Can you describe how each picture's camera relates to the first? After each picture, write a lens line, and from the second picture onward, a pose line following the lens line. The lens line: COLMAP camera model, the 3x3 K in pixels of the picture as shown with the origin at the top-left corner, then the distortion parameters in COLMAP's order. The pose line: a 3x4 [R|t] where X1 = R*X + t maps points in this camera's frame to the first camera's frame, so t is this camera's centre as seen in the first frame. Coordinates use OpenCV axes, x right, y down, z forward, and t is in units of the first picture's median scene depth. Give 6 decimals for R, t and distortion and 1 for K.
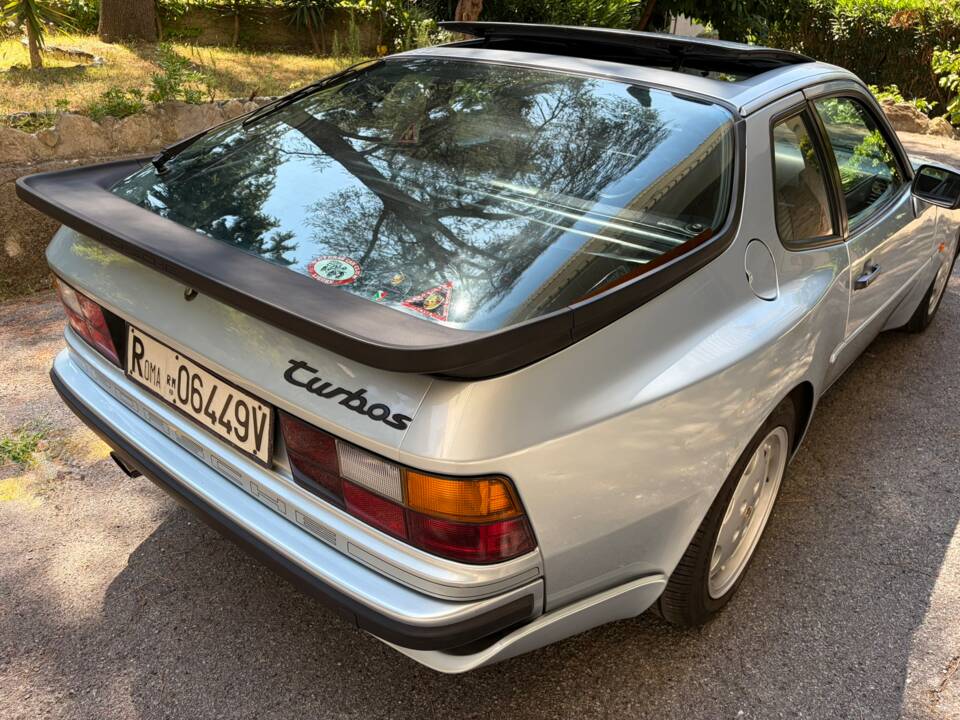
lens RADIAL K [[736.9, 0, 480.0], [0, 736.9, 360.0], [0, 0, 1]] dist [0.028620, -0.005665]
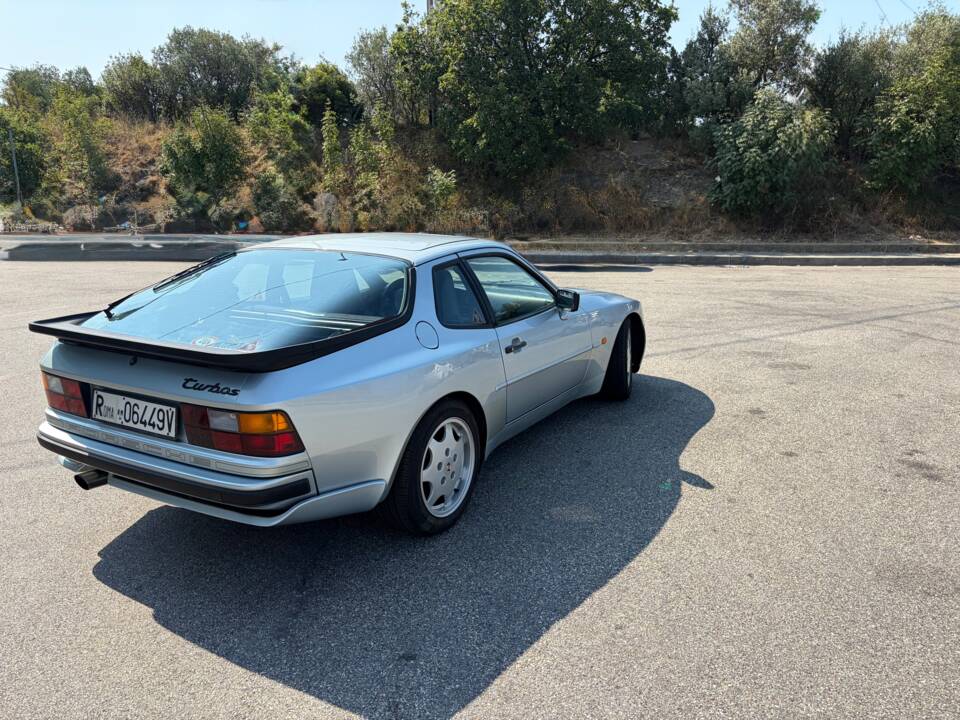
lens RADIAL K [[711.1, 0, 479.9], [0, 711.1, 374.2], [0, 0, 1]] dist [0.069887, -0.083443]
pose [[0.985383, -0.088326, 0.145666, 0.262927], [0.117637, 0.971279, -0.206832, 0.469119], [-0.123214, 0.220944, 0.967472, -1.037257]]
